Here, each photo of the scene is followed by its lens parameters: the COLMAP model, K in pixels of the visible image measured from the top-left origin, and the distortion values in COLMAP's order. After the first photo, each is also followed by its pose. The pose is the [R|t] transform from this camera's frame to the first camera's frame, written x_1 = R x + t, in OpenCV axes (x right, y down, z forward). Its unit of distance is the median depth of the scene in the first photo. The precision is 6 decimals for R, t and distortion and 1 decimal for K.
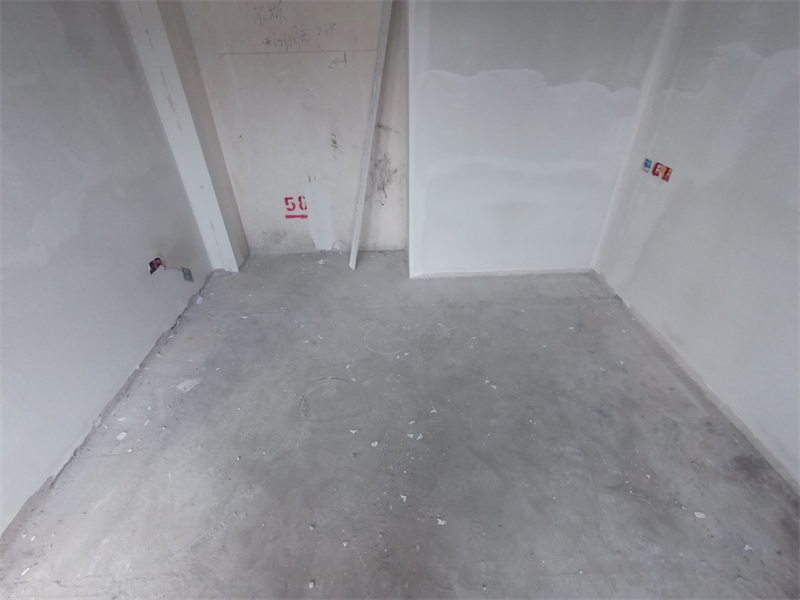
lens RADIAL K [[365.4, 0, 394.4], [0, 365.4, 302.1], [0, 0, 1]] dist [-0.012539, 0.004730]
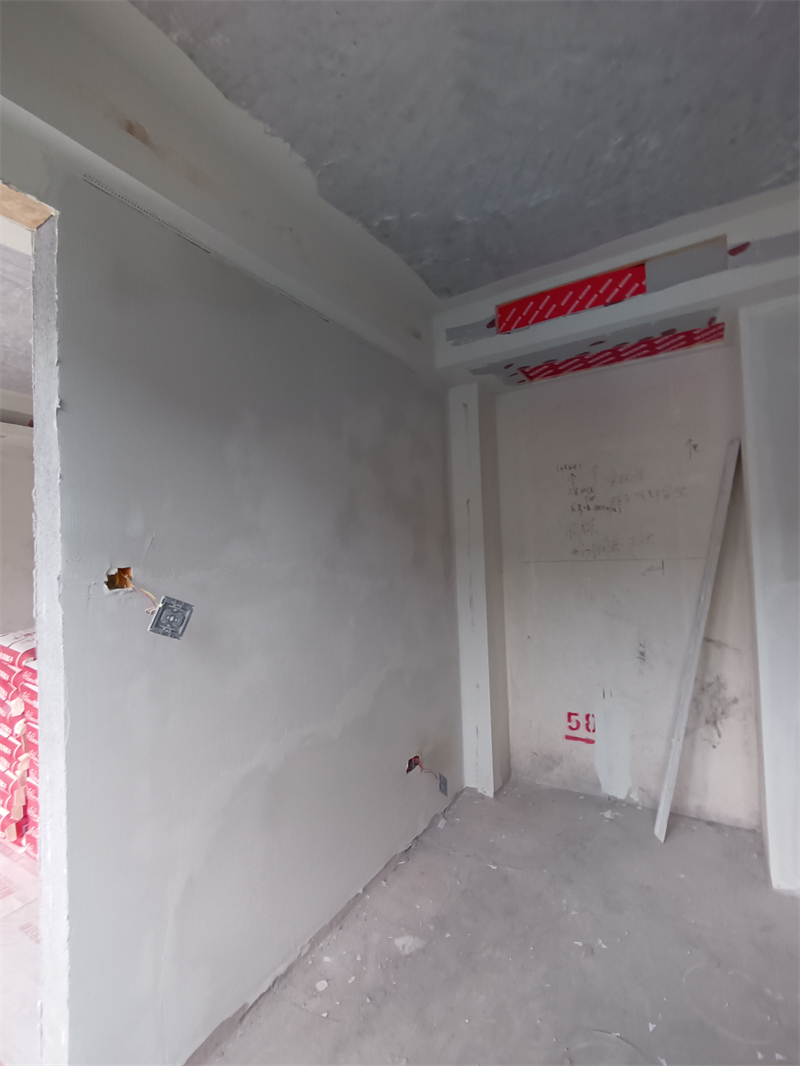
lens RADIAL K [[486.9, 0, 402.2], [0, 486.9, 539.0], [0, 0, 1]] dist [-0.012539, 0.004730]
pose [[0.836919, -0.024766, -0.546766, -0.016889], [-0.295415, 0.820528, -0.489350, 0.028900], [0.460756, 0.571069, 0.679399, -0.103564]]
